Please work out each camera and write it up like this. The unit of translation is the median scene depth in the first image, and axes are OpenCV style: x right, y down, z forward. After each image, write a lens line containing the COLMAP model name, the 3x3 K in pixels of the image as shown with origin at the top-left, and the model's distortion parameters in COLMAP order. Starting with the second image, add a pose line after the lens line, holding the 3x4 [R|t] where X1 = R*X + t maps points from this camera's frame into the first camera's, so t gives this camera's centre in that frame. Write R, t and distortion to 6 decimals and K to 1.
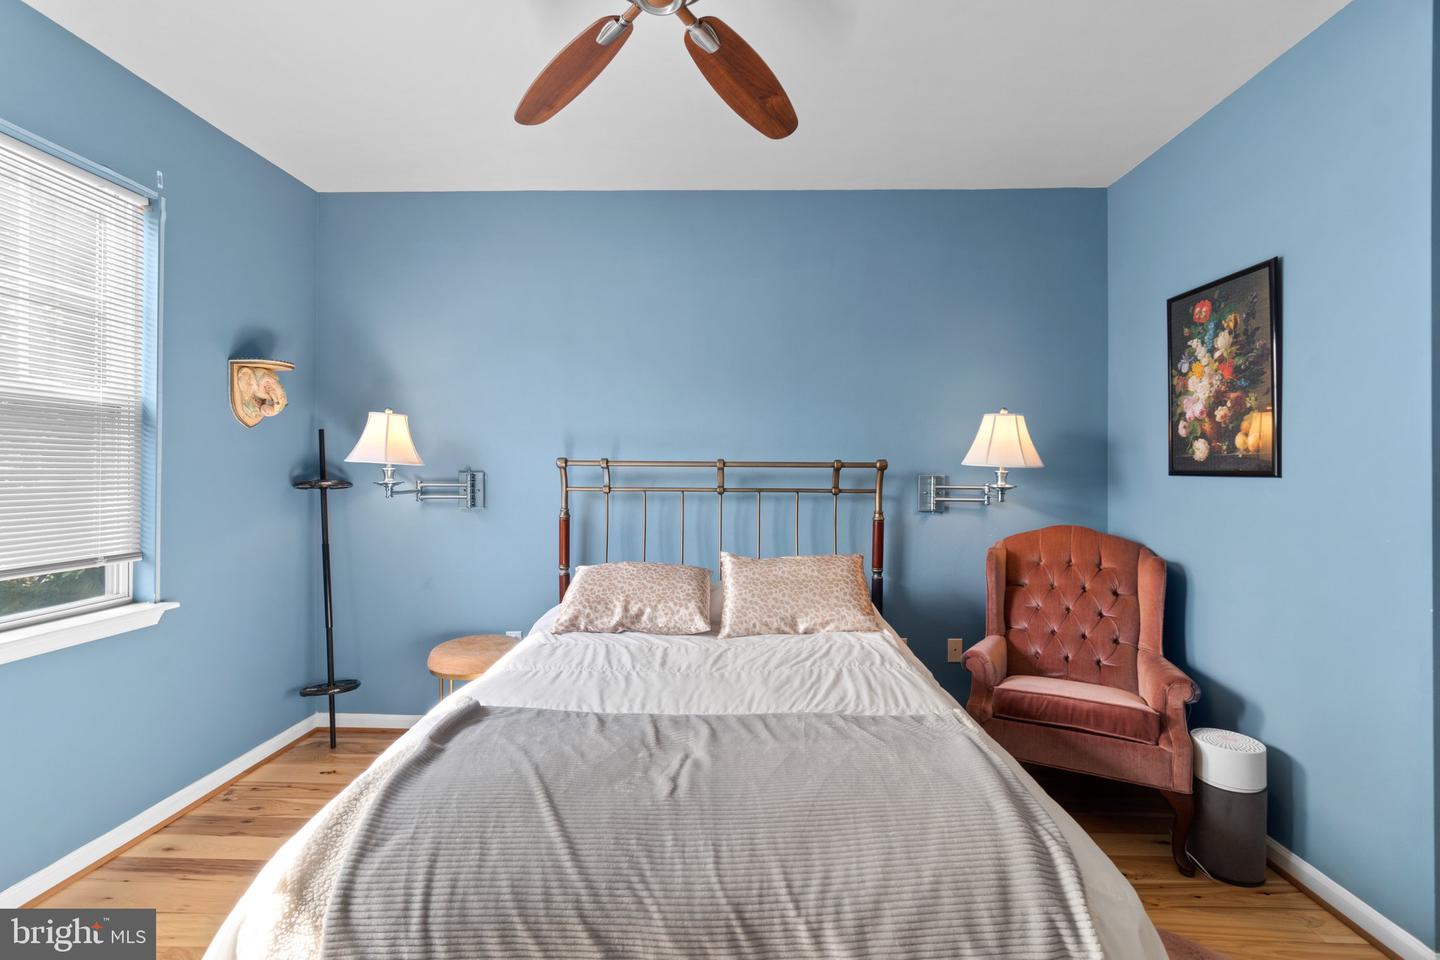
lens RADIAL K [[621.6, 0, 725.2], [0, 621.6, 464.2], [0, 0, 1]] dist [-0.005932, 0.000307]
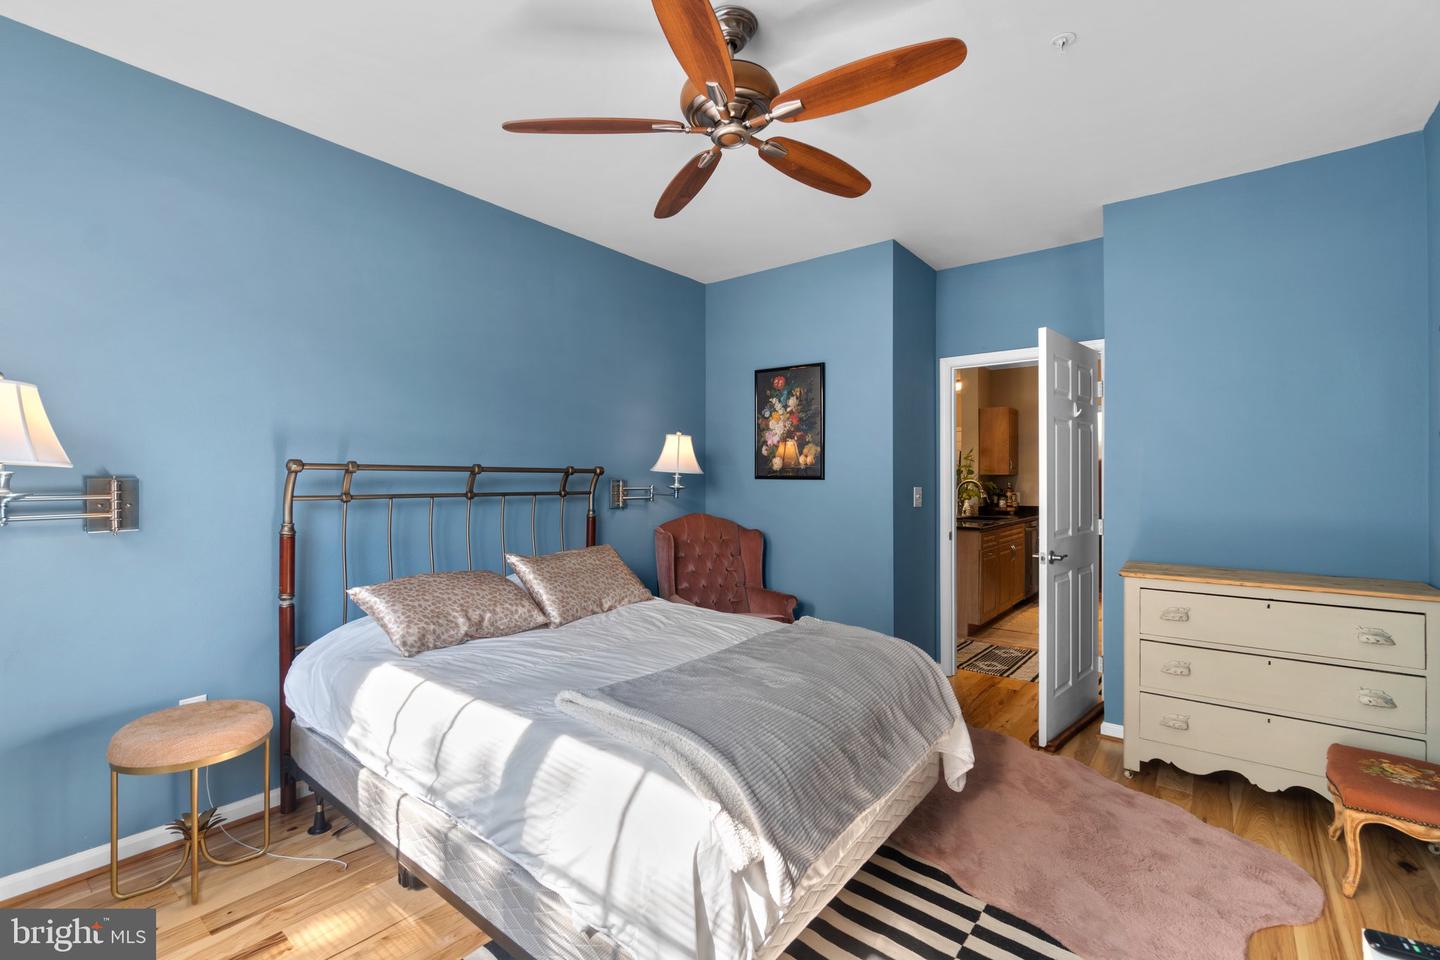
lens RADIAL K [[621.6, 0, 724.5], [0, 621.6, 475.8], [0, 0, 1]] dist [-0.005932, 0.000307]
pose [[0.600931, -0.001930, 0.799299, -0.693362], [-0.011896, 0.999865, 0.011358, -0.007639], [-0.799213, -0.016334, 0.600826, 0.088626]]
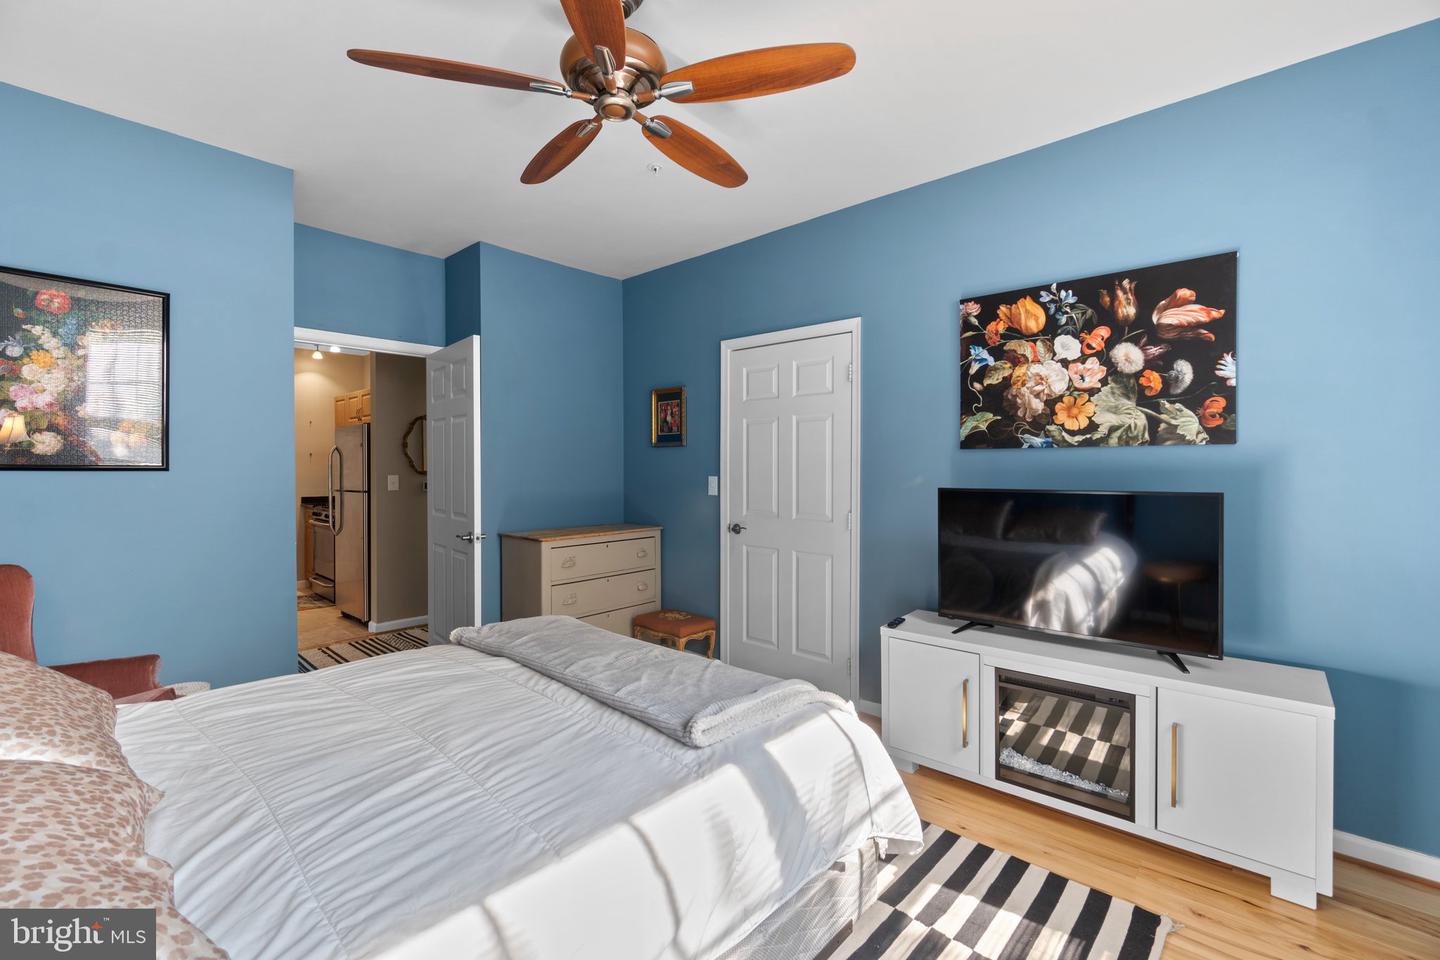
lens RADIAL K [[621.6, 0, 698.6], [0, 621.6, 469.9], [0, 0, 1]] dist [-0.005932, 0.000307]
pose [[-0.740727, -0.006011, 0.671780, -0.633429], [-0.012792, 0.999905, -0.005158, 0.009964], [-0.671685, -0.012415, -0.740733, 1.040564]]
